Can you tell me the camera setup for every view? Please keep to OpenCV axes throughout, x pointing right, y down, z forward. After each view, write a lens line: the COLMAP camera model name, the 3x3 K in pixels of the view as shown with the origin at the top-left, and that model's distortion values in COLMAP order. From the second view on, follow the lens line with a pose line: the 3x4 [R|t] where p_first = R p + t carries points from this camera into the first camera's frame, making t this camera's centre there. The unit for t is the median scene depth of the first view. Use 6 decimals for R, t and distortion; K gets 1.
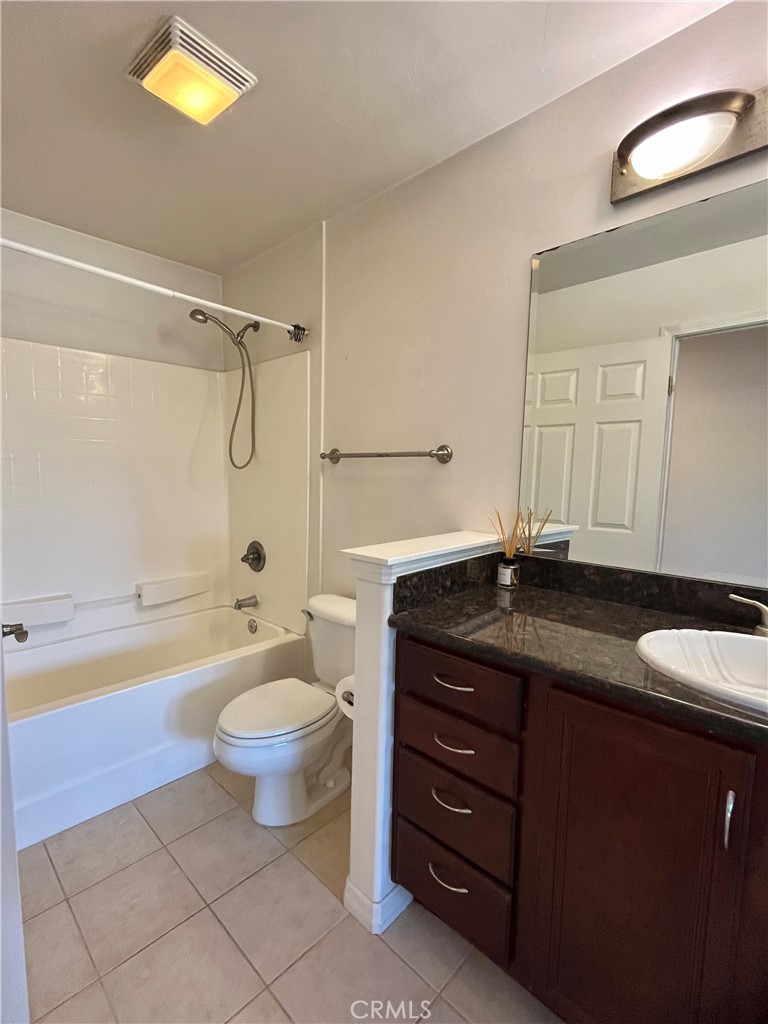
lens RADIAL K [[406.7, 0, 384.0], [0, 406.7, 512.0], [0, 0, 1]] dist [-0.003965, -0.000197]
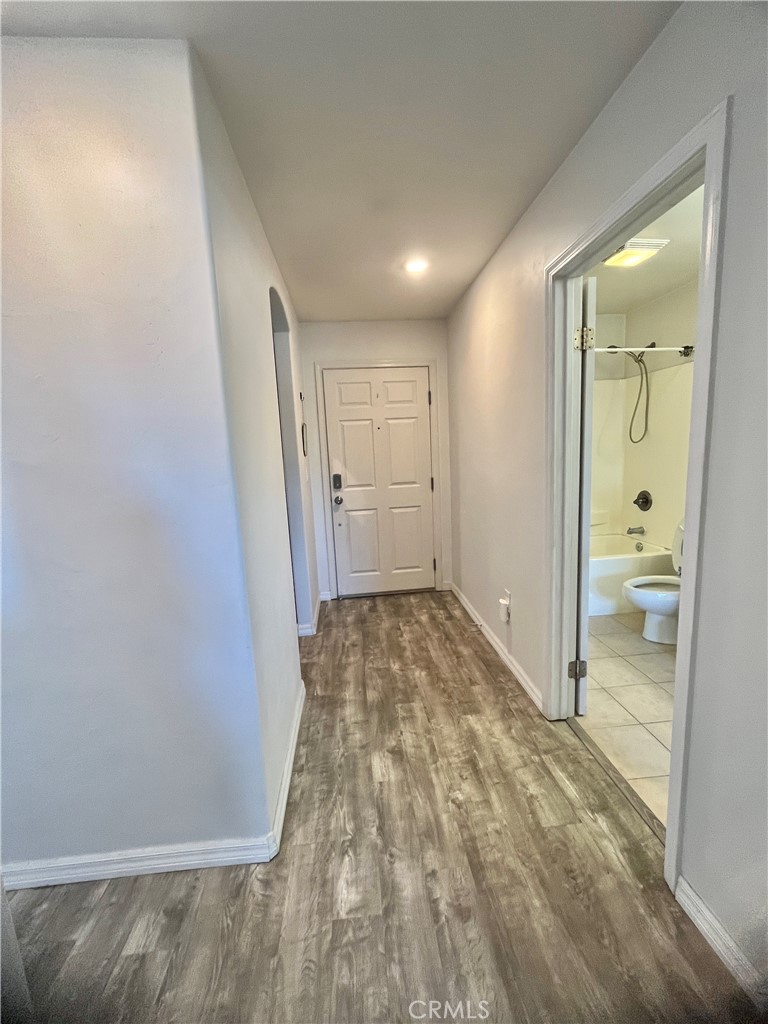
lens RADIAL K [[406.7, 0, 384.0], [0, 406.7, 512.0], [0, 0, 1]] dist [-0.003965, -0.000197]
pose [[0.685554, 0.053102, -0.726083, 0.122577], [0.000753, 0.997284, 0.073646, 0.040705], [0.728021, -0.051035, 0.683652, -0.758997]]
